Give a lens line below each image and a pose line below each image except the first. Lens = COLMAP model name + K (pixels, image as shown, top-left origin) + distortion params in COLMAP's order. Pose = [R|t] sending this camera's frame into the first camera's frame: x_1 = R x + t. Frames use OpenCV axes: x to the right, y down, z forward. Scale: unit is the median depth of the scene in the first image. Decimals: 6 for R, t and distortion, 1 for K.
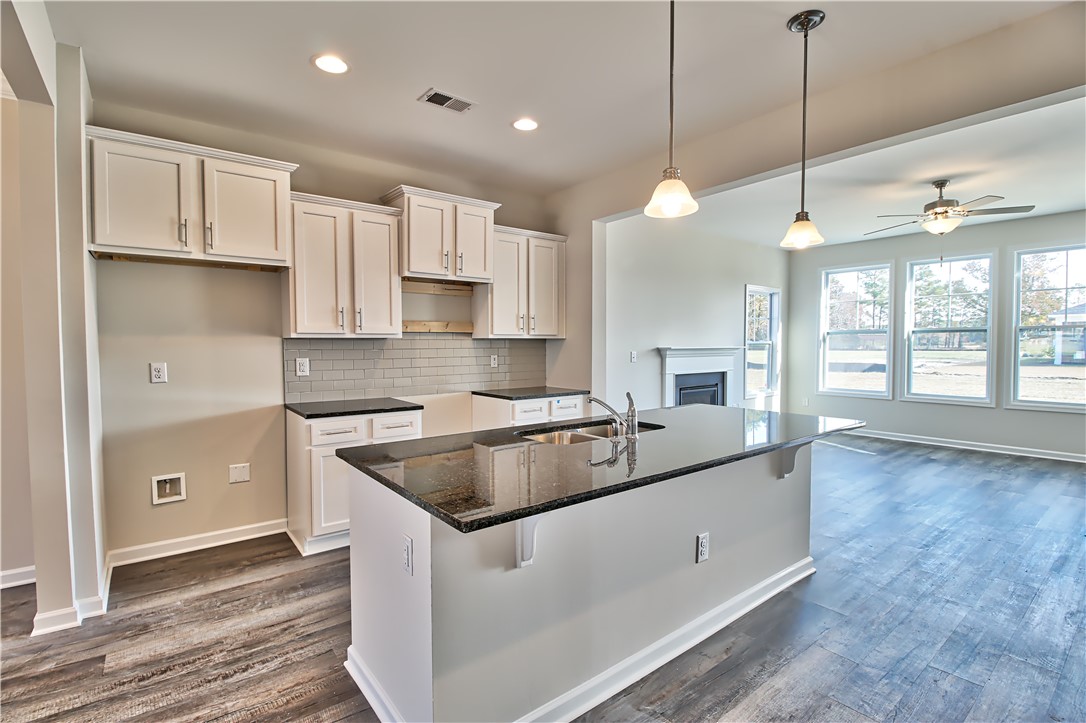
lens RADIAL K [[502.7, 0, 539.1], [0, 502.7, 361.9], [0, 0, 1]] dist [-0.000079, -0.012748]
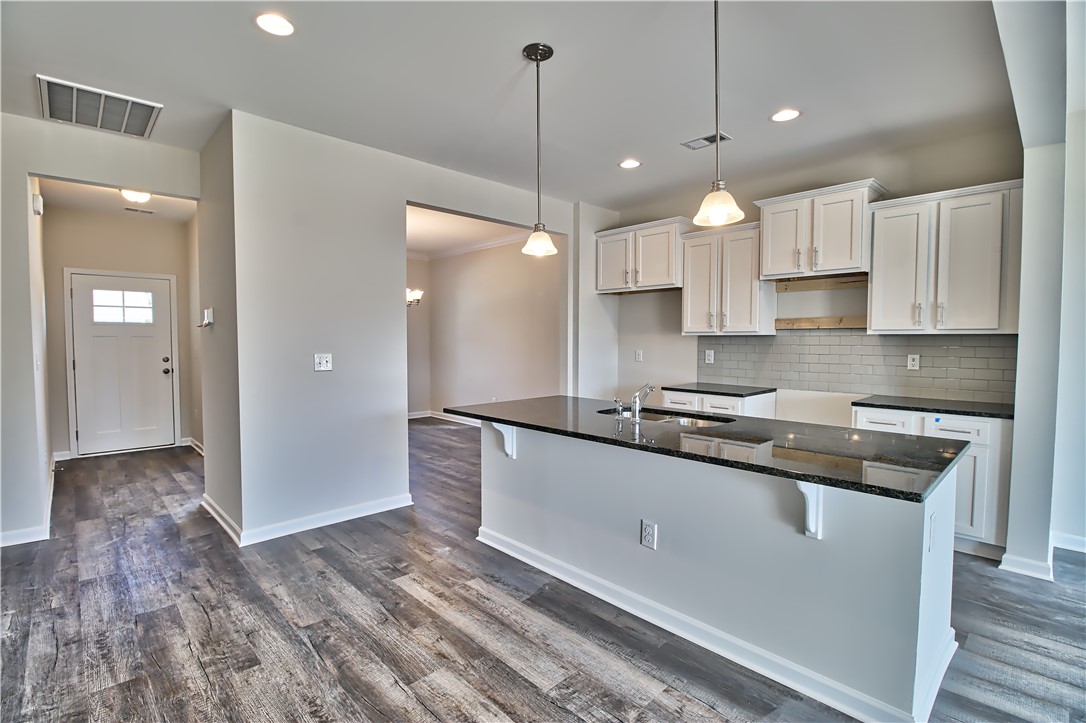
lens RADIAL K [[502.7, 0, 539.1], [0, 502.7, 361.9], [0, 0, 1]] dist [-0.000079, -0.012748]
pose [[0.103424, 0.049071, -0.993426, 0.849795], [-0.038179, 0.998242, 0.045334, -0.020600], [0.993904, 0.033240, 0.105116, 0.411666]]
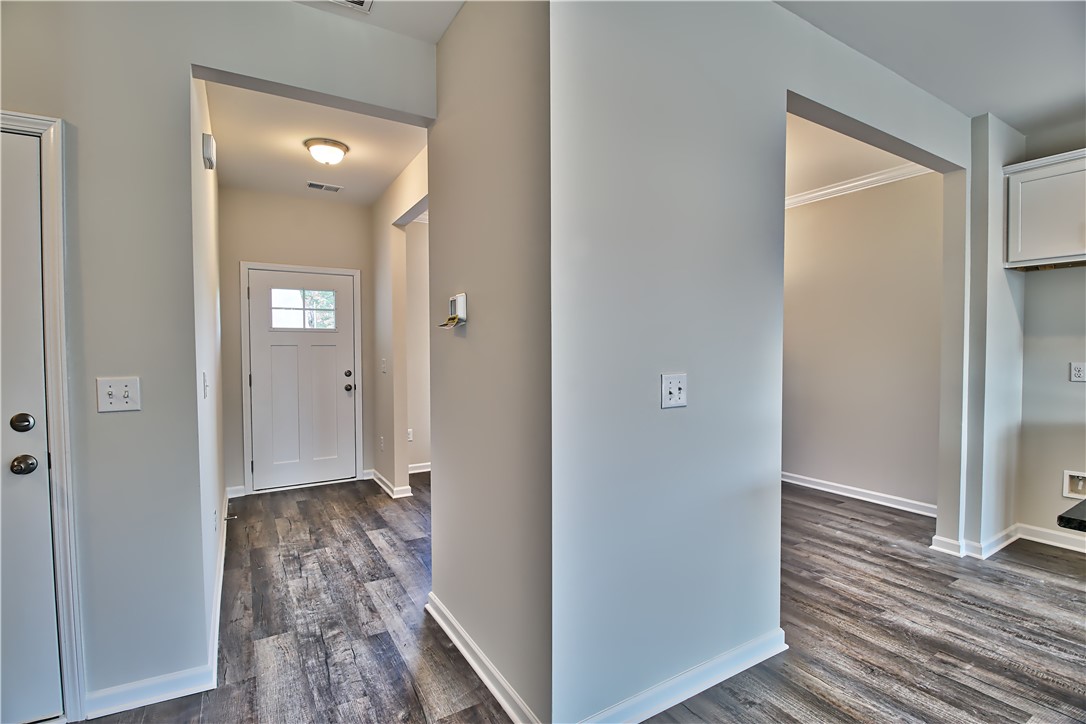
lens RADIAL K [[502.7, 0, 539.1], [0, 502.7, 362.4], [0, 0, 1]] dist [-0.000079, -0.012748]
pose [[-0.117898, 0.033742, -0.992452, 0.338015], [-0.030660, 0.998822, 0.037600, -0.002192], [0.992552, 0.034861, -0.116725, 0.010222]]
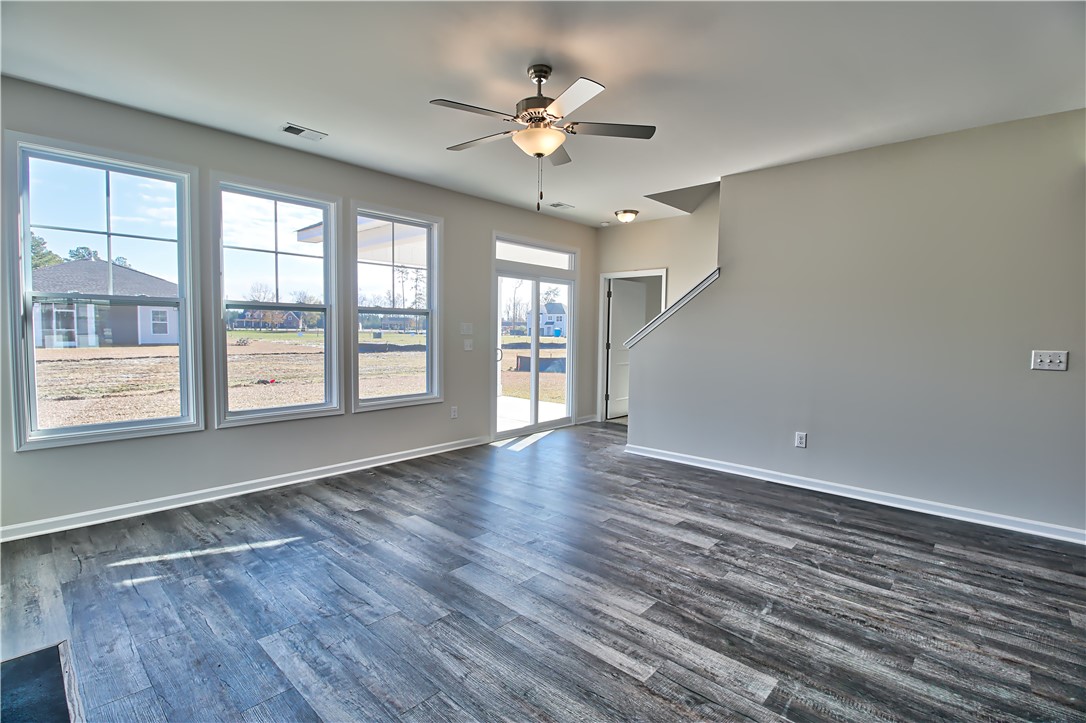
lens RADIAL K [[502.7, 0, 539.1], [0, 502.7, 361.9], [0, 0, 1]] dist [-0.000079, -0.012748]
pose [[-0.166380, -0.063510, 0.984014, 0.219175], [0.021119, 0.997465, 0.067949, -0.053031], [-0.985836, 0.032087, -0.164617, 1.412931]]
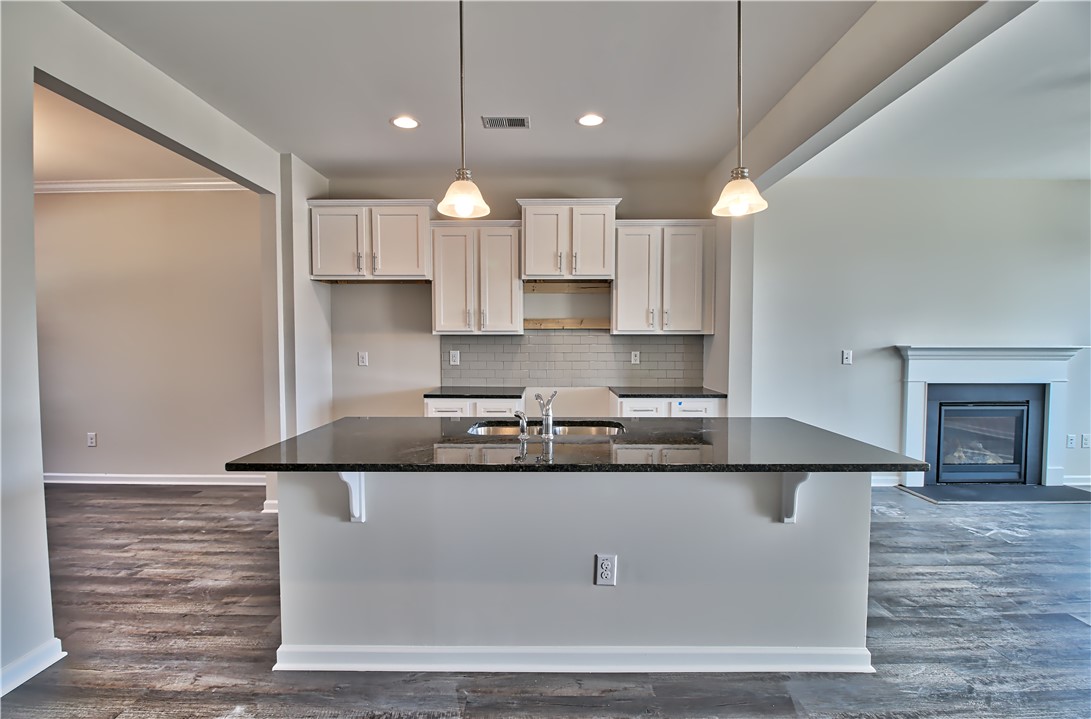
lens RADIAL K [[510.3, 0, 542.0], [0, 510.3, 360.1], [0, 0, 1]] dist [0.002248, -0.015570]
pose [[0.785474, 0.028666, -0.618230, 0.500052], [-0.025622, 0.999577, 0.013795, -0.007688], [0.618364, 0.005005, 0.785876, 0.138070]]
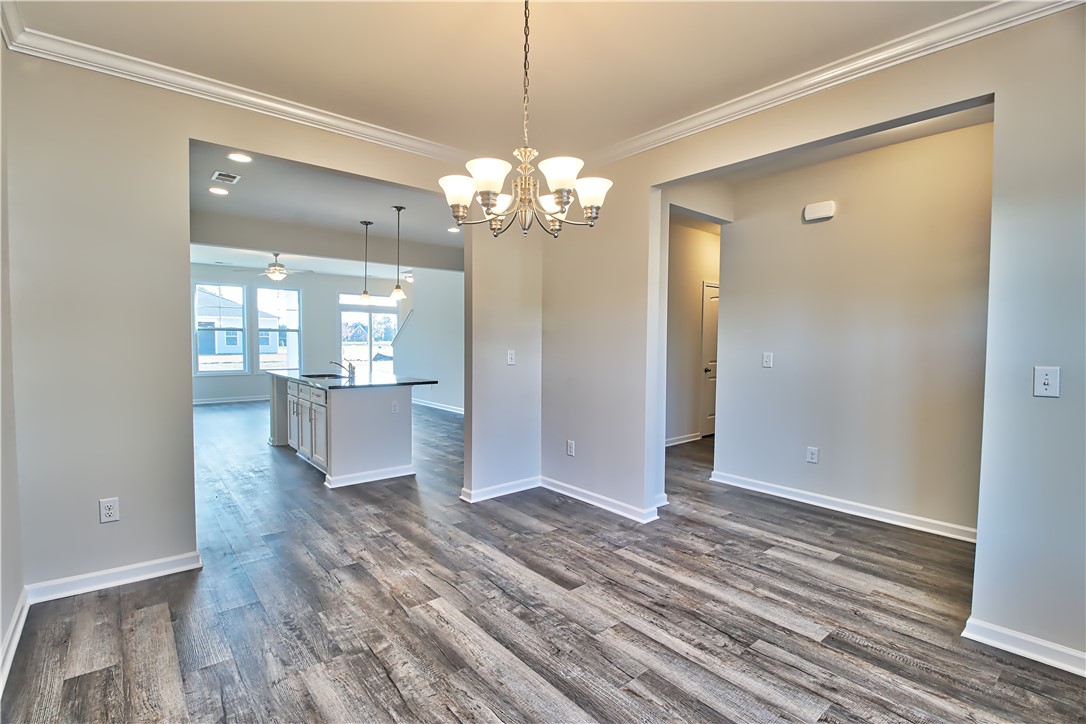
lens RADIAL K [[502.7, 0, 539.1], [0, 502.7, 362.4], [0, 0, 1]] dist [-0.000079, -0.012748]
pose [[-0.042678, -0.040647, 0.998262, -1.480489], [0.027039, 0.998759, 0.041823, 0.003797], [-0.998723, 0.028776, -0.041526, 0.110398]]
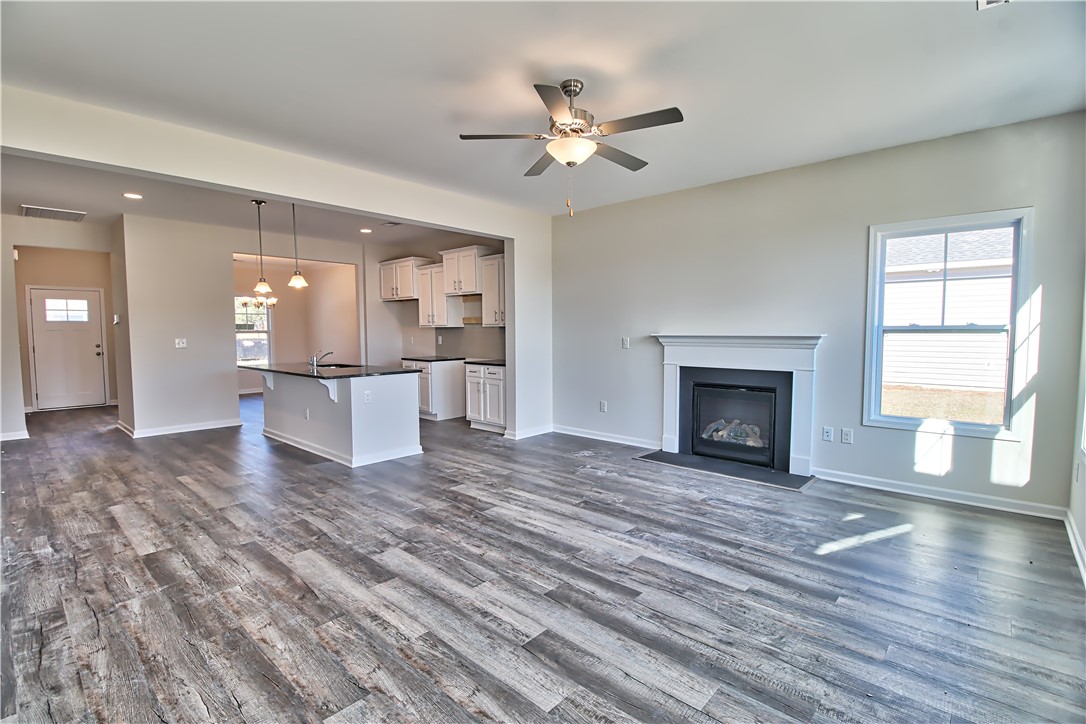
lens RADIAL K [[502.7, 0, 539.1], [0, 502.7, 362.4], [0, 0, 1]] dist [-0.000079, -0.012748]
pose [[0.170426, 0.066367, -0.983133, 1.868003], [-0.032346, 0.997568, 0.061734, -0.045840], [0.984839, 0.021280, 0.172158, 1.079723]]
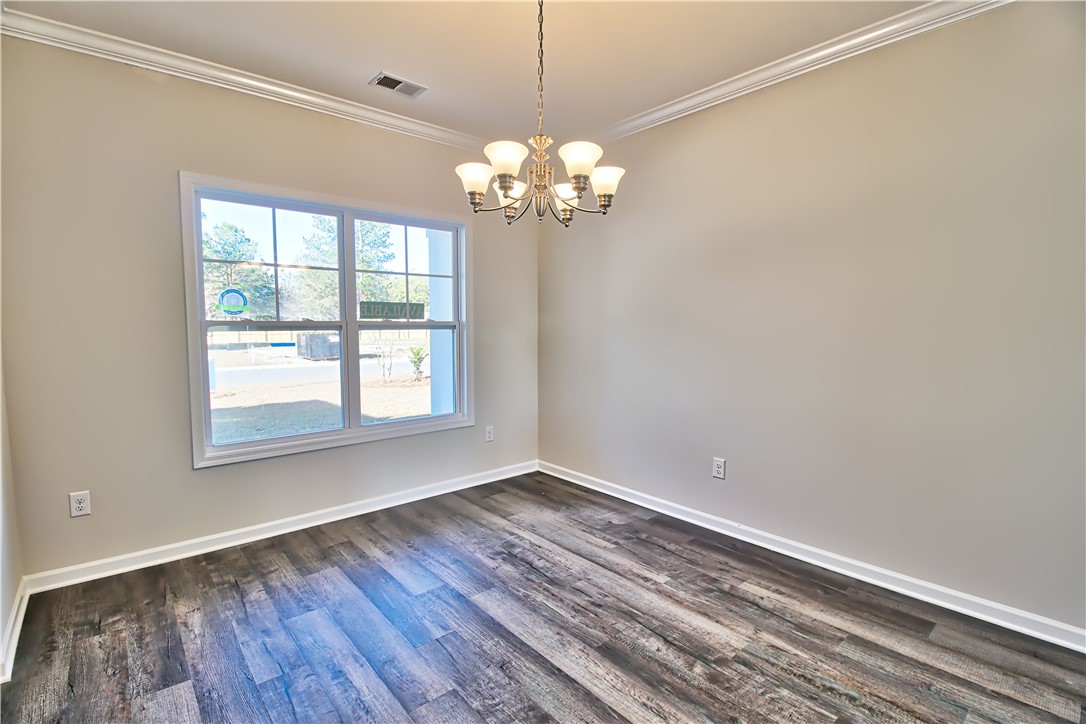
lens RADIAL K [[486.7, 0, 547.6], [0, 486.7, 362.4], [0, 0, 1]] dist [0.000619, -0.010644]
pose [[0.073232, 0.083417, -0.993820, -0.396817], [-0.036436, 0.996054, 0.080919, -0.000374], [0.996649, 0.030285, 0.075982, 0.071332]]
